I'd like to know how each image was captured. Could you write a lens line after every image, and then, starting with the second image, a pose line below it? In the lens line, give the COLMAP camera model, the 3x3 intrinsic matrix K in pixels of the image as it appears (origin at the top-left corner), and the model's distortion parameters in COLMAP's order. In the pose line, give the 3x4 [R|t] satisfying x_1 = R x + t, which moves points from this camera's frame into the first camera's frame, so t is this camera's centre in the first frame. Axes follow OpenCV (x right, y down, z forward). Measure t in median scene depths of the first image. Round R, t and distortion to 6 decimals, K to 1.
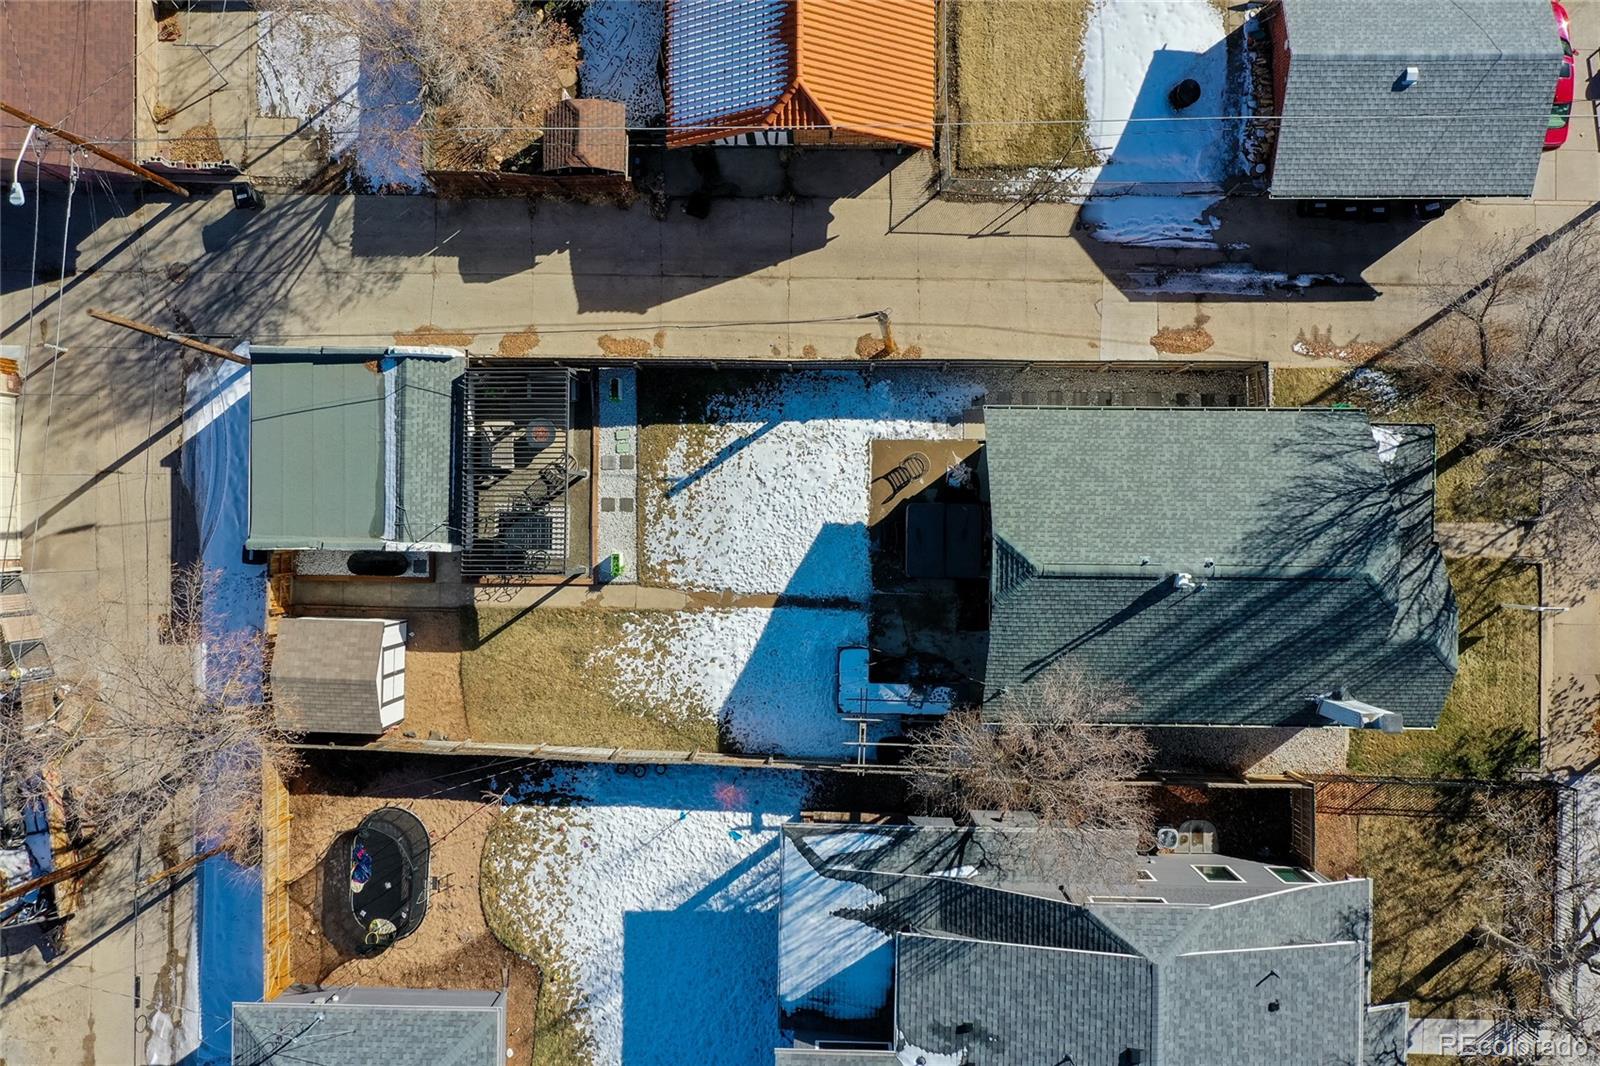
lens RADIAL K [[1286.2, 0, 790.5], [0, 1286.2, 540.8], [0, 0, 1]] dist [0.052556, 0.003355]
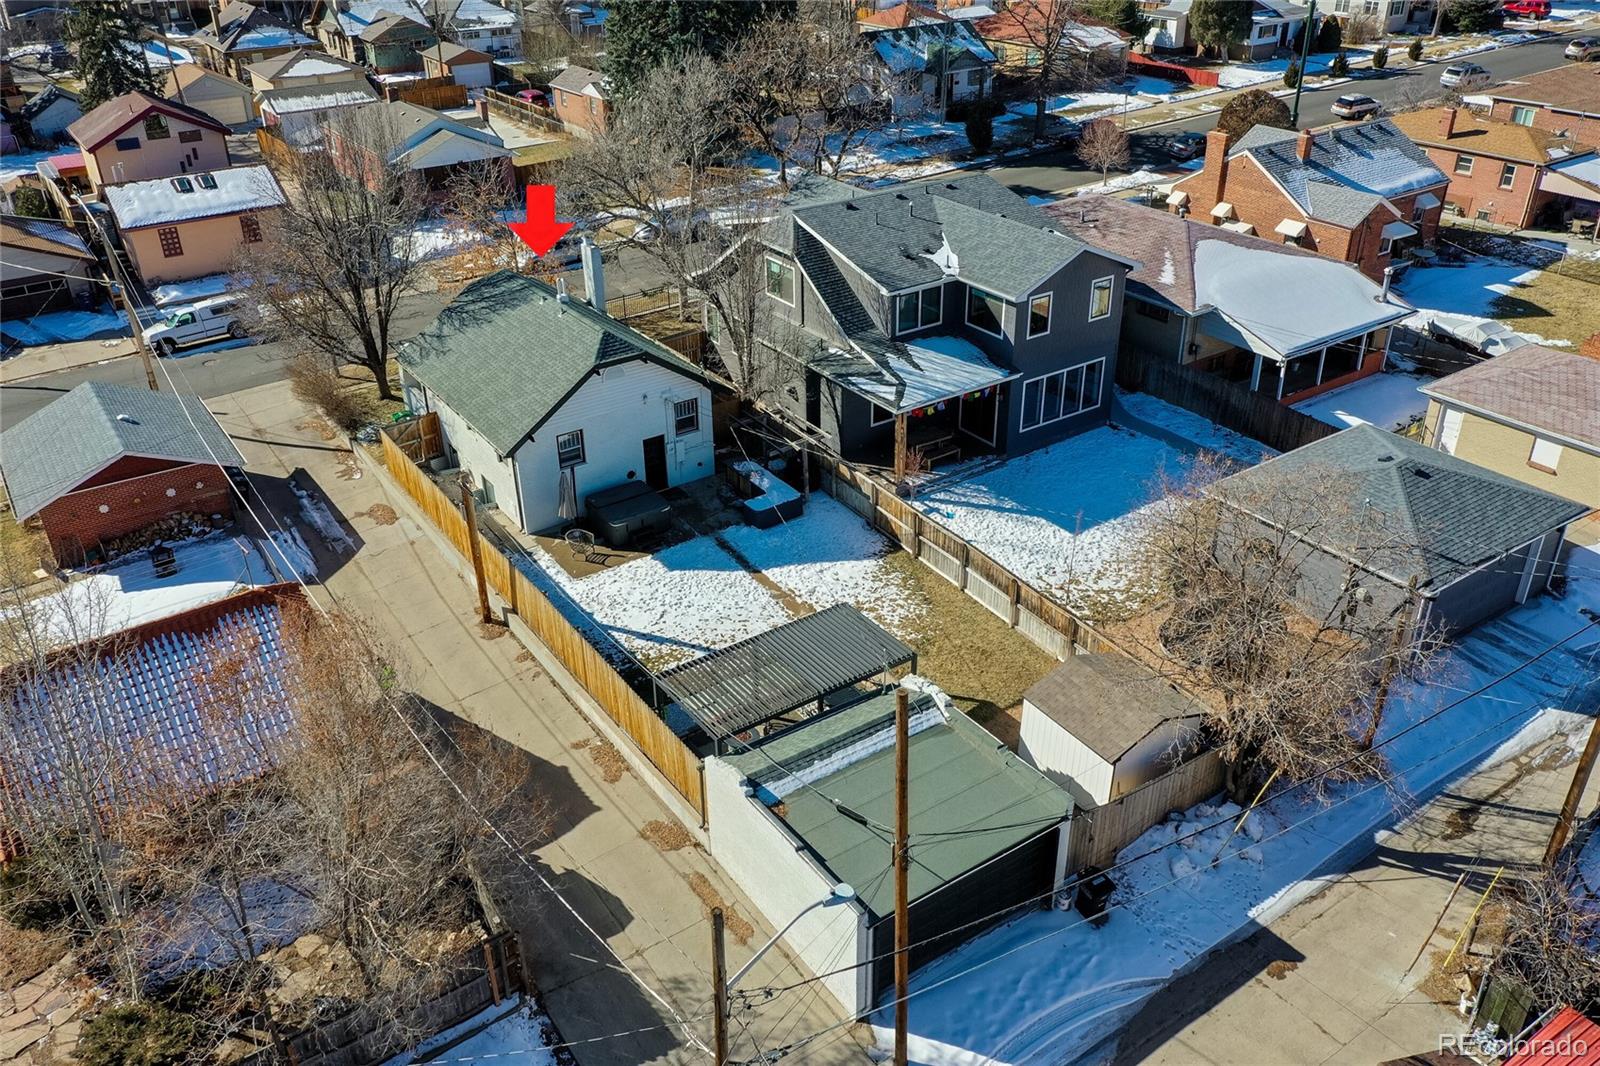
lens RADIAL K [[1286.2, 0, 790.5], [0, 1286.2, 540.8], [0, 0, 1]] dist [0.052556, 0.003355]
pose [[-0.568915, -0.366593, 0.736169, -0.790849], [0.821062, -0.304157, 0.483059, -0.429139], [0.046825, 0.879260, 0.474035, 0.480931]]
